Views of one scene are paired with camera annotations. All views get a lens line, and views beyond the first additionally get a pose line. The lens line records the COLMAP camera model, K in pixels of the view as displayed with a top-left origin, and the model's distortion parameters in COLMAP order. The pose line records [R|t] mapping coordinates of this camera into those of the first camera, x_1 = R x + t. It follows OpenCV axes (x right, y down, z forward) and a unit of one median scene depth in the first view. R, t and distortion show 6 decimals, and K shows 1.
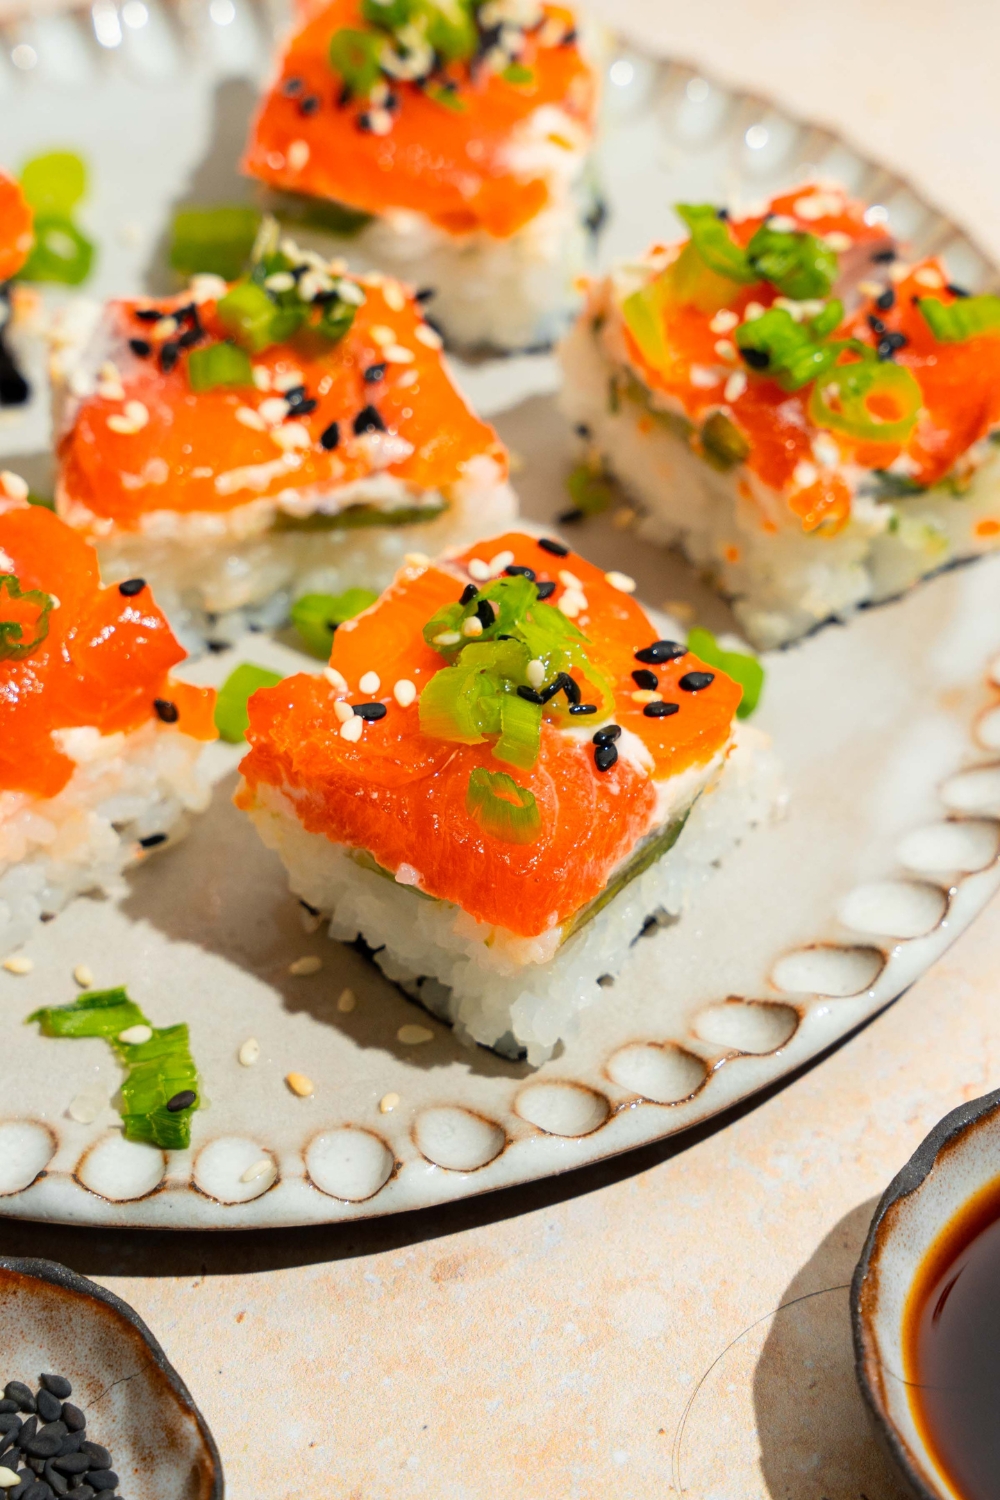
lens RADIAL K [[3794.7, 0, 546.5], [0, 3794.7, 695.4], [0, 0, 1]] dist [0.101488, 0.000000]
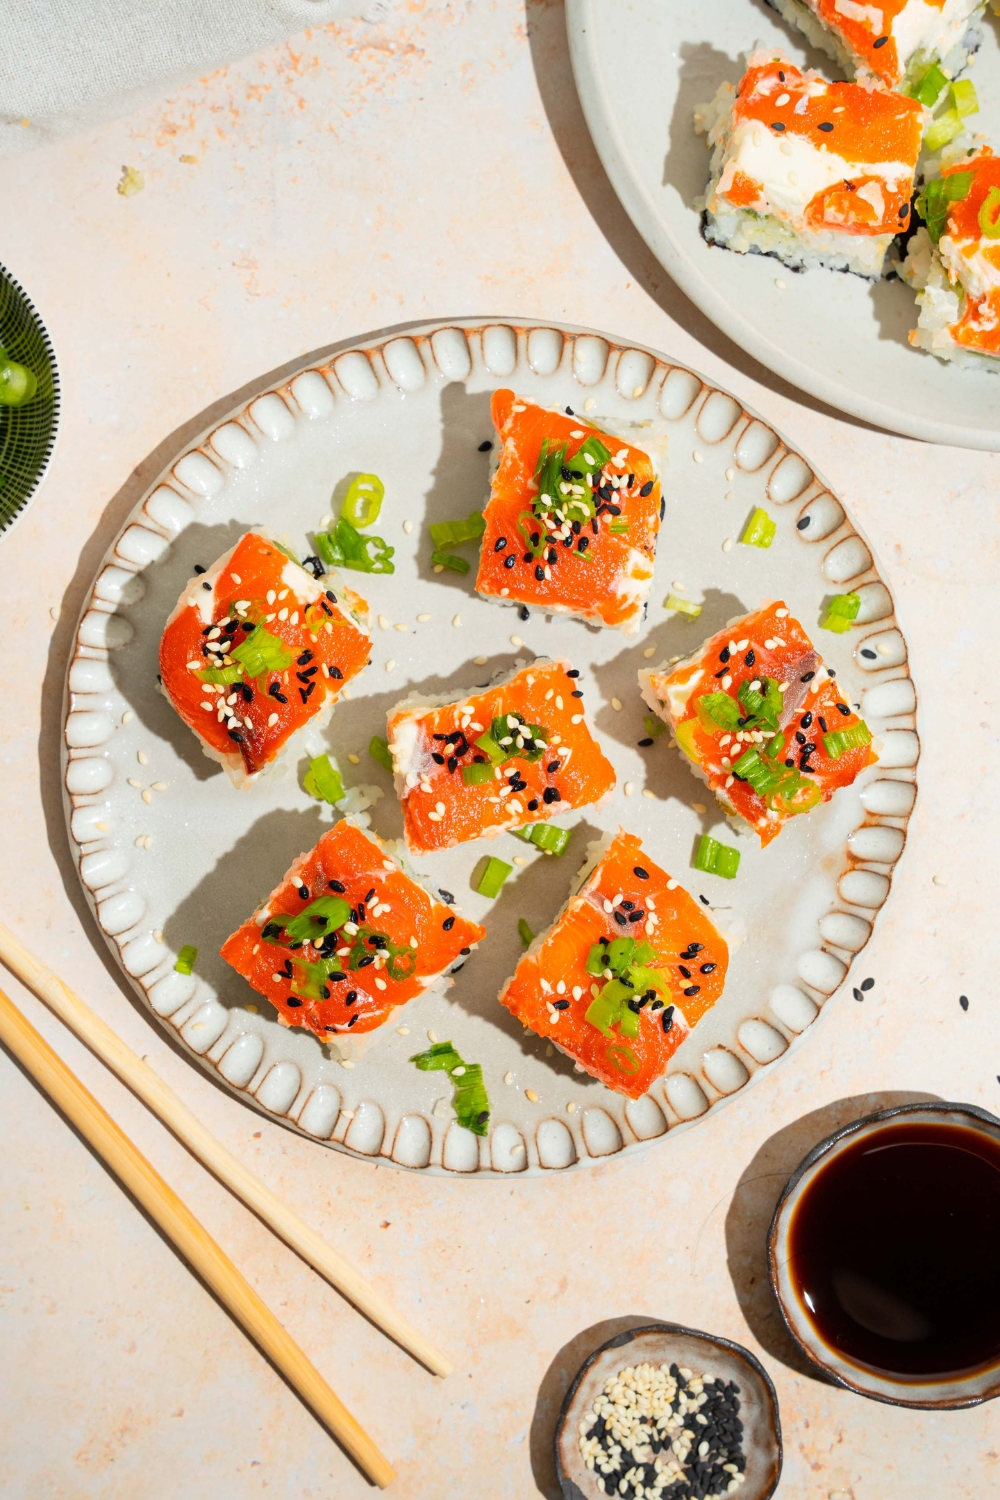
lens RADIAL K [[2764.2, 0, 489.5], [0, 2764.2, 757.9], [0, 0, 1]] dist [0.118398, 0.000000]
pose [[0.999633, -0.014381, -0.022948, -0.048070], [0.026183, 0.729668, 0.683300, -1.173545], [0.006918, -0.683650, 0.729777, -0.086441]]
